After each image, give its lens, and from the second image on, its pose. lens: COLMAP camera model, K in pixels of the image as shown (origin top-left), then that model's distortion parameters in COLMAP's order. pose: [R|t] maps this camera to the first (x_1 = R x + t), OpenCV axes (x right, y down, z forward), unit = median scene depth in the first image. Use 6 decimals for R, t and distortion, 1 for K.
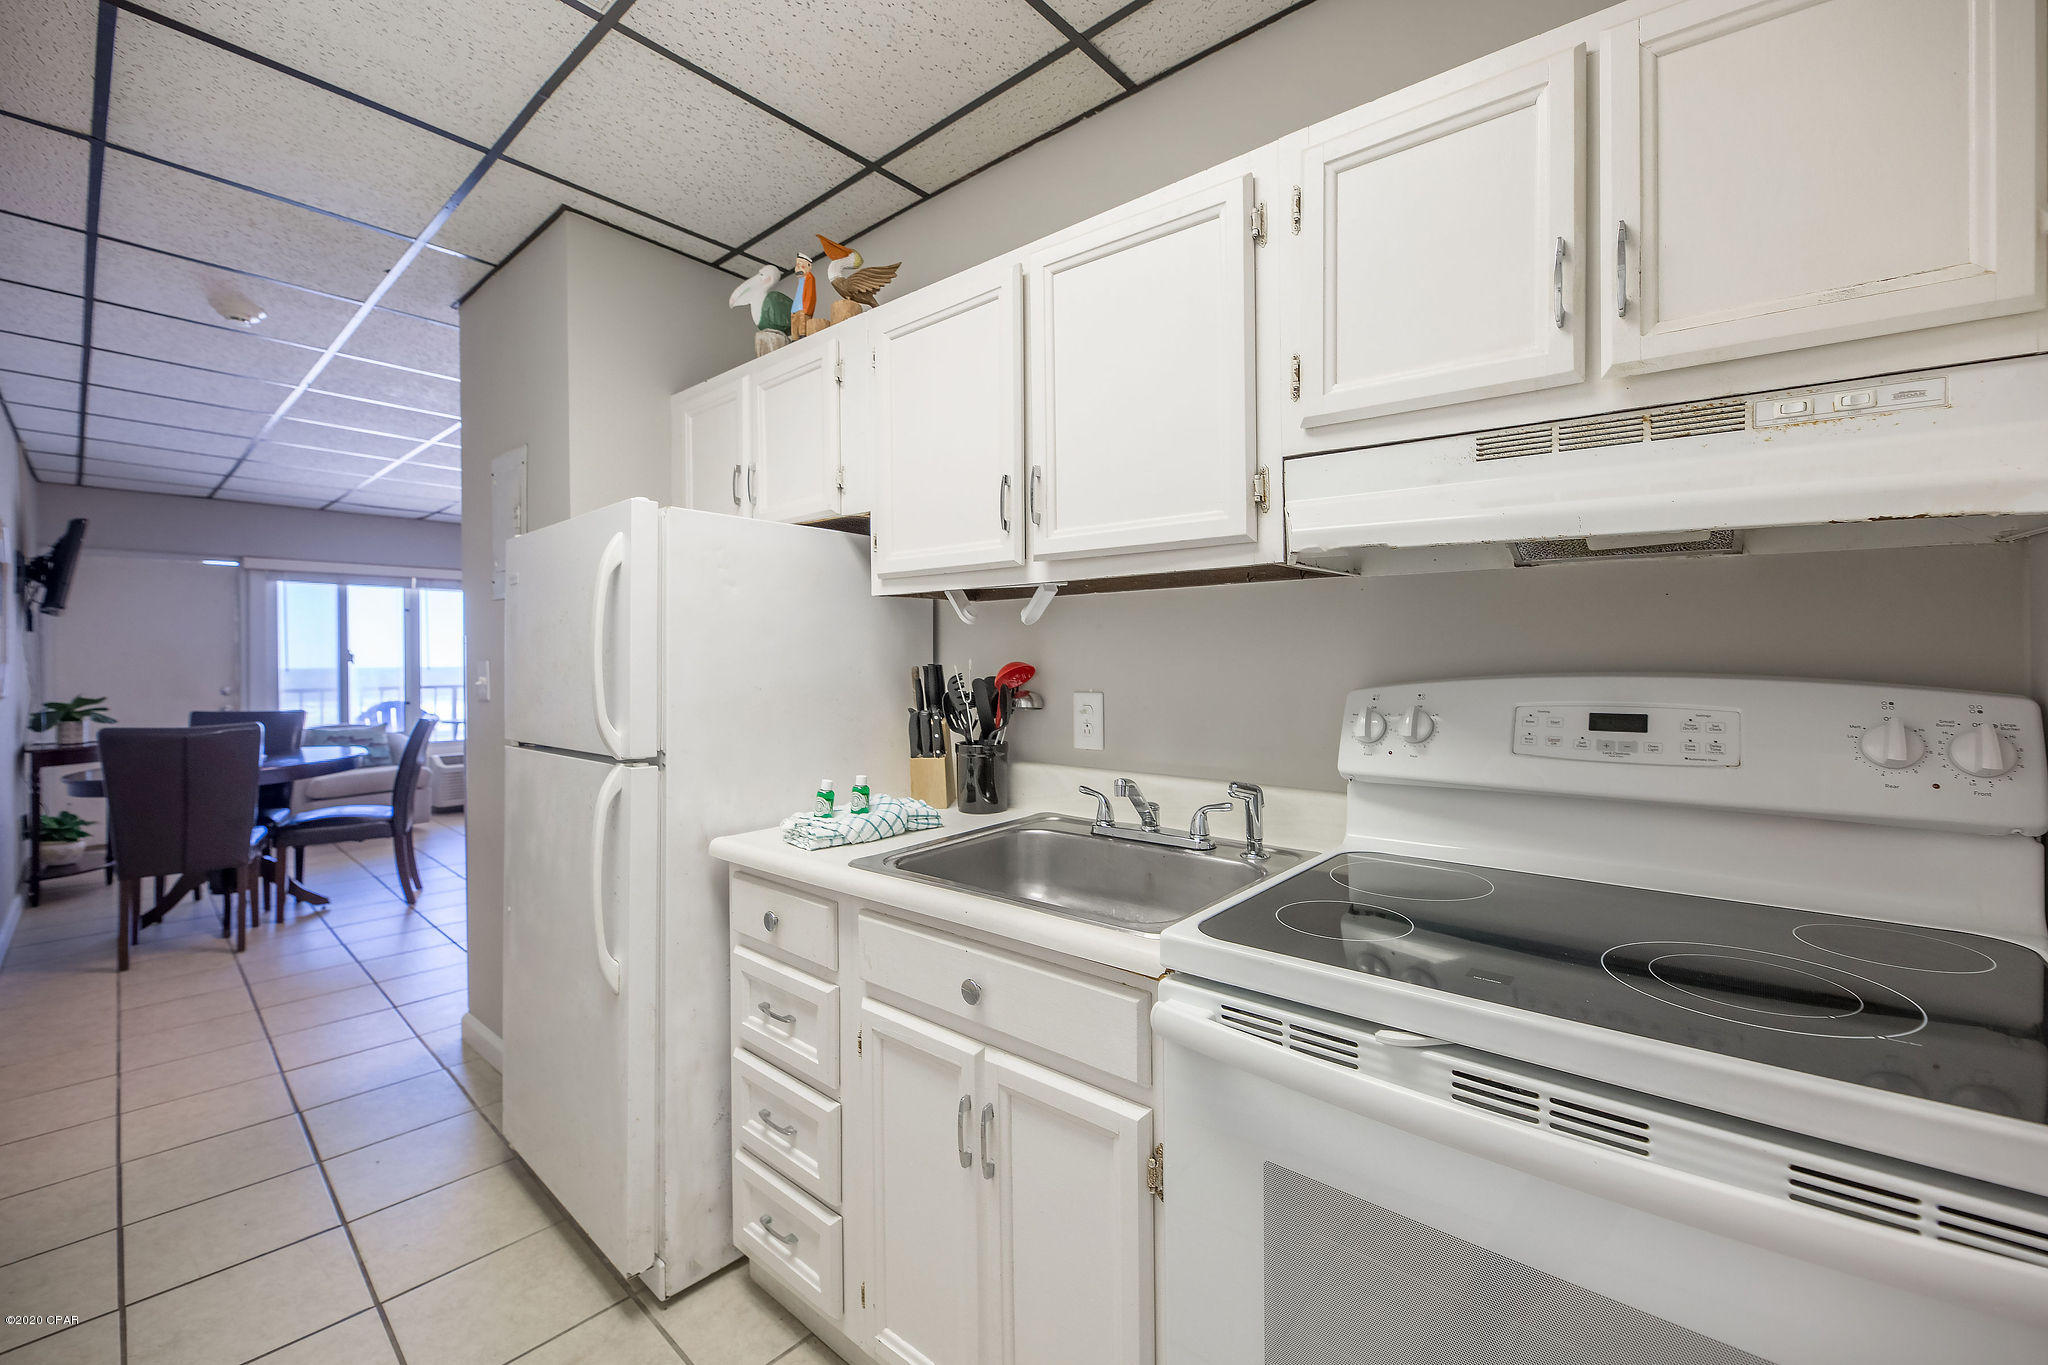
lens RADIAL K [[838.9, 0, 1025.2], [0, 838.9, 658.6], [0, 0, 1]] dist [-0.000453, -0.000212]
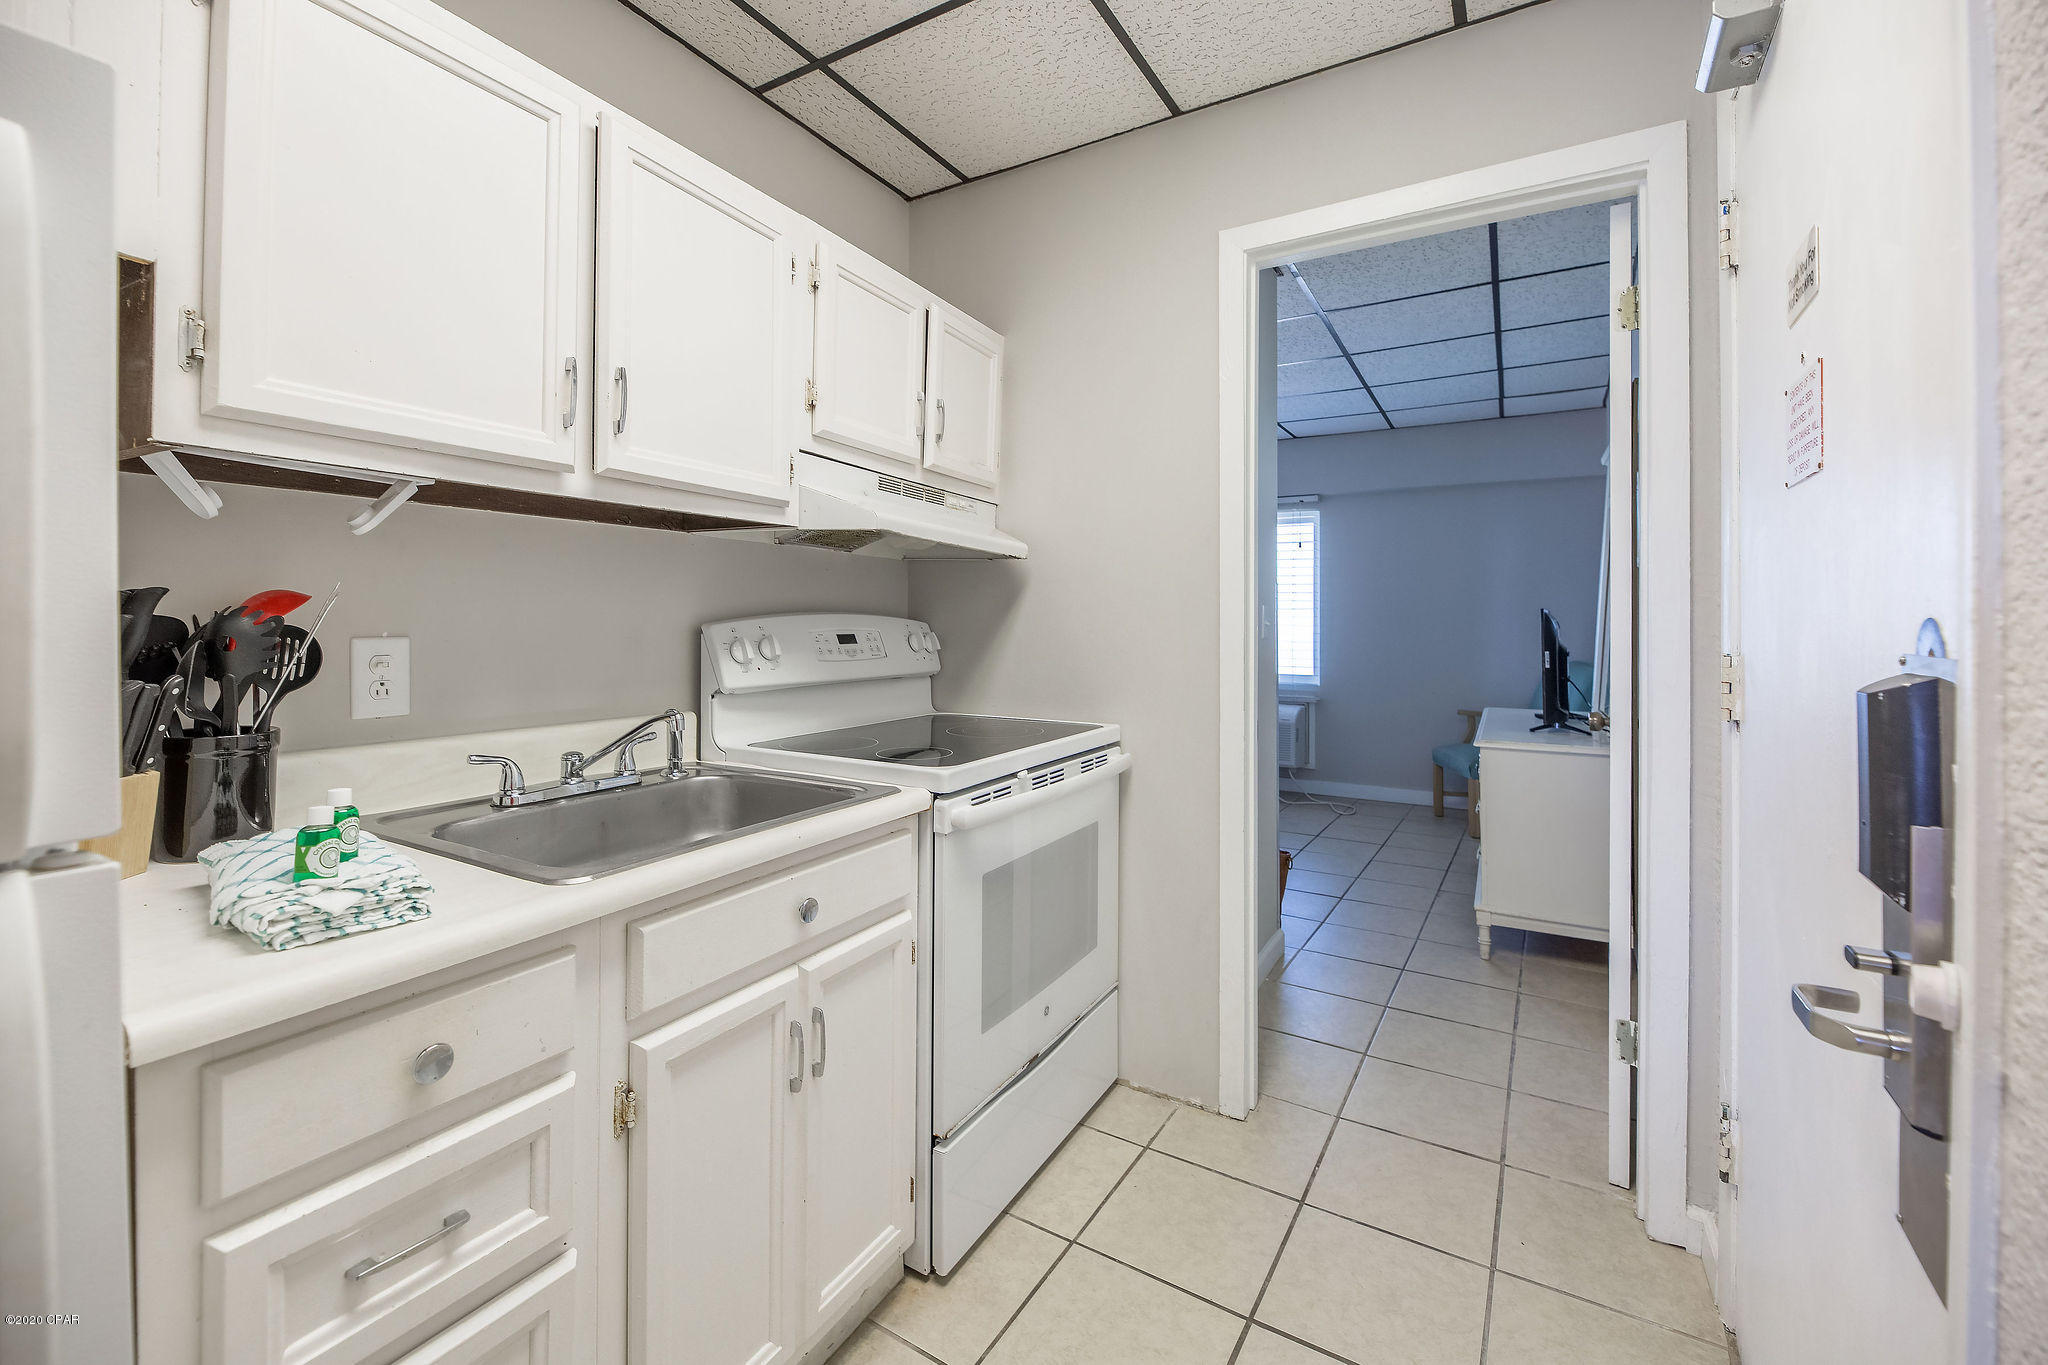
lens RADIAL K [[863.5, 0, 1015.5], [0, 863.5, 612.2], [0, 0, 1]] dist [0.001352, -0.000157]
pose [[-0.178600, 0.017315, 0.983769, -0.917810], [-0.000610, 0.999843, -0.017709, 0.038678], [-0.983922, -0.003763, -0.178562, 0.741920]]
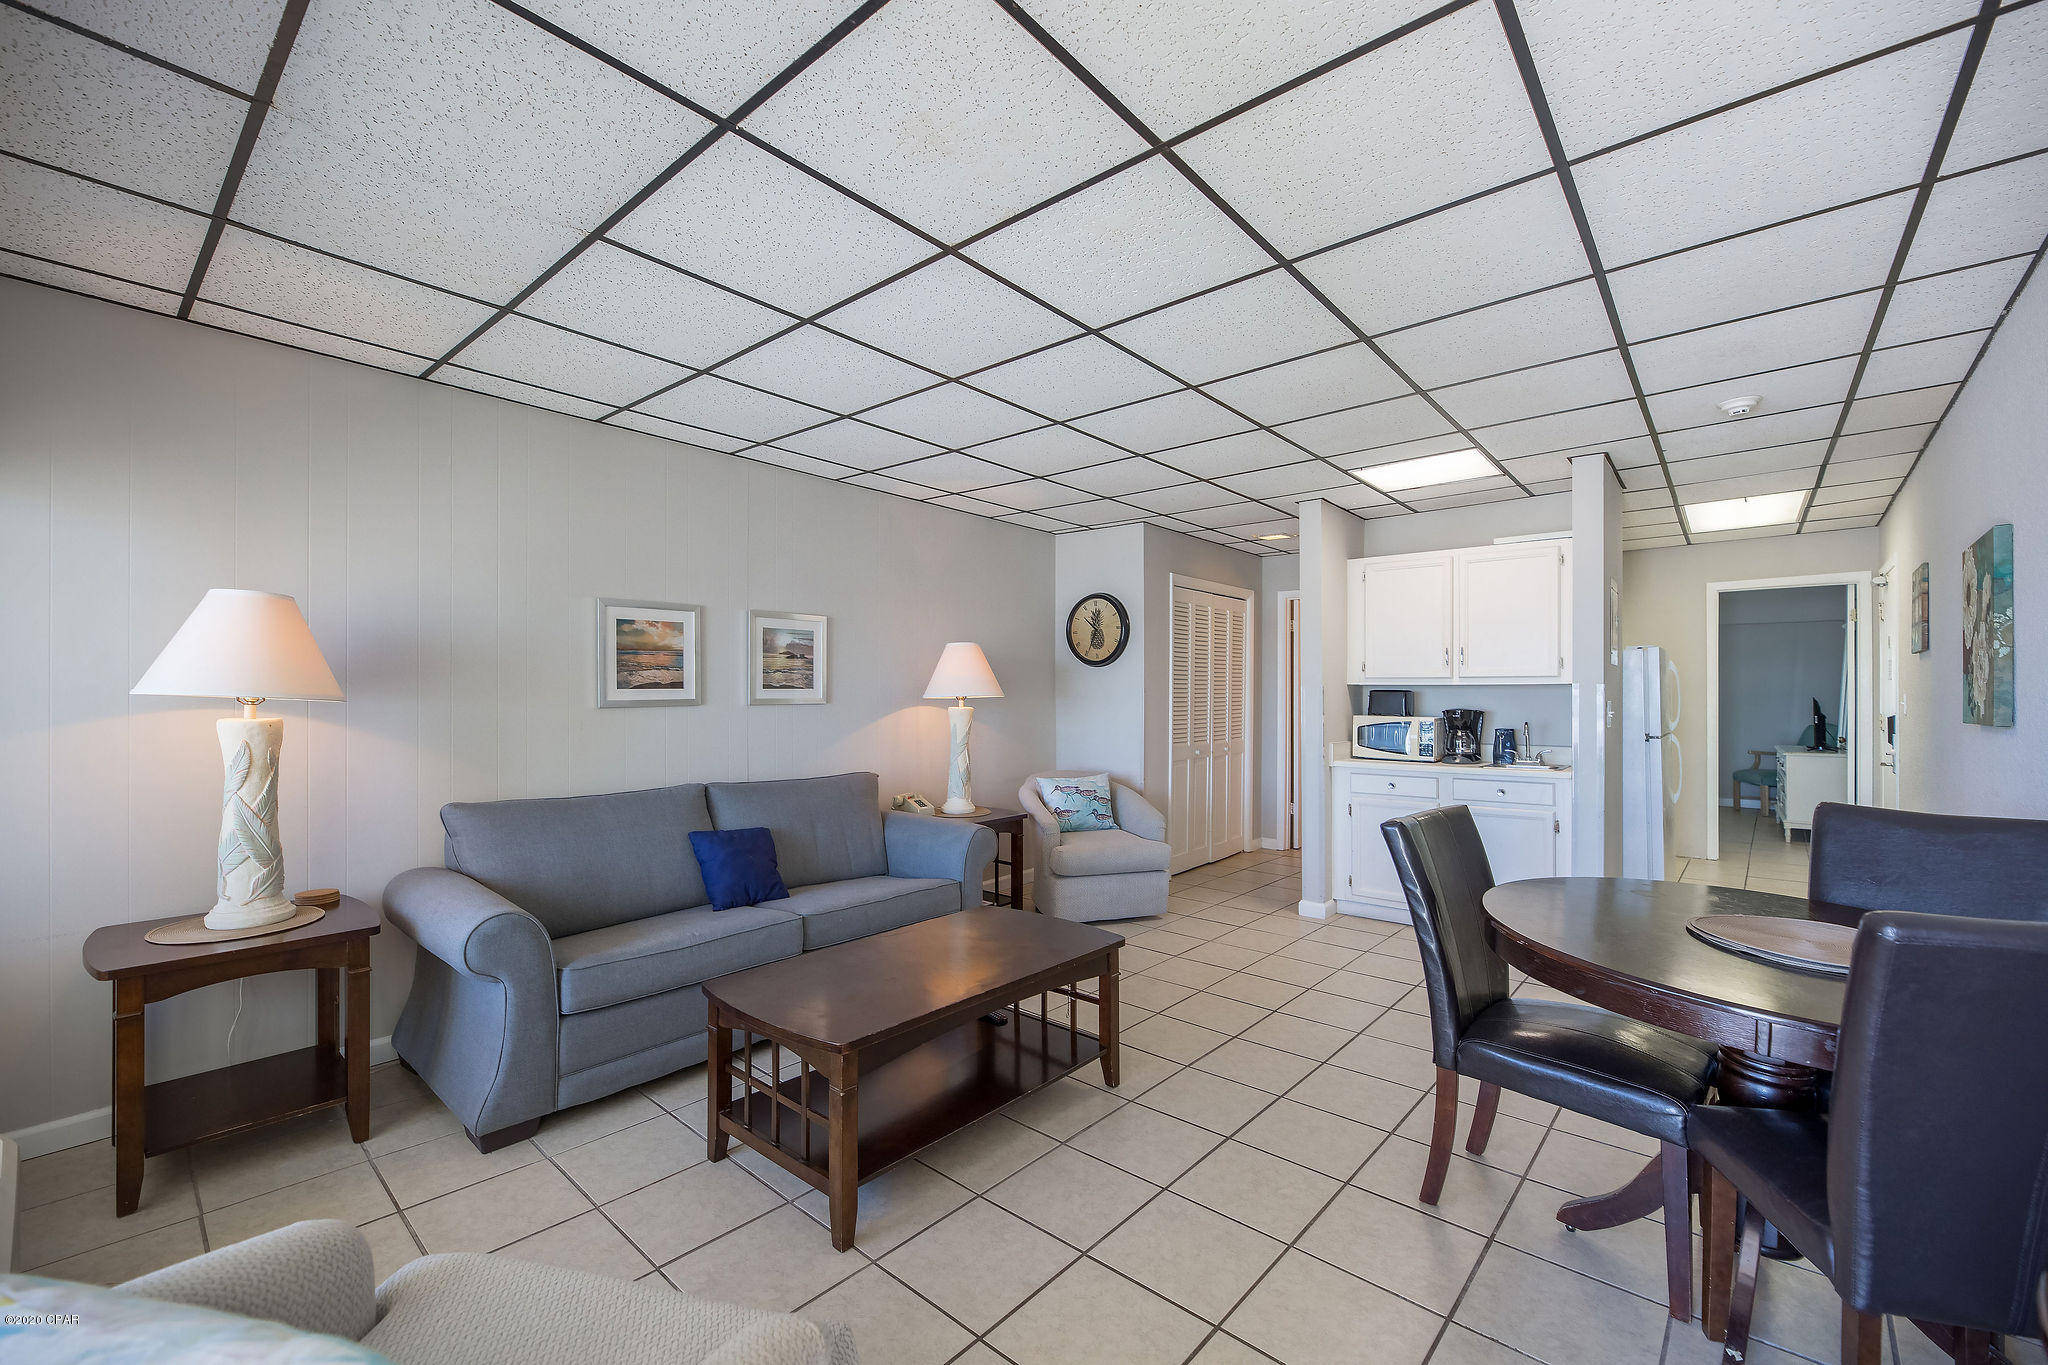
lens RADIAL K [[838.3, 0, 1022.7], [0, 838.3, 687.5], [0, 0, 1]] dist [-0.002233, -0.000193]
pose [[-0.003469, 0.013300, 0.999906, -4.801759], [-0.001042, 0.999911, -0.013303, -0.009323], [-0.999993, -0.001088, -0.003455, 4.597360]]
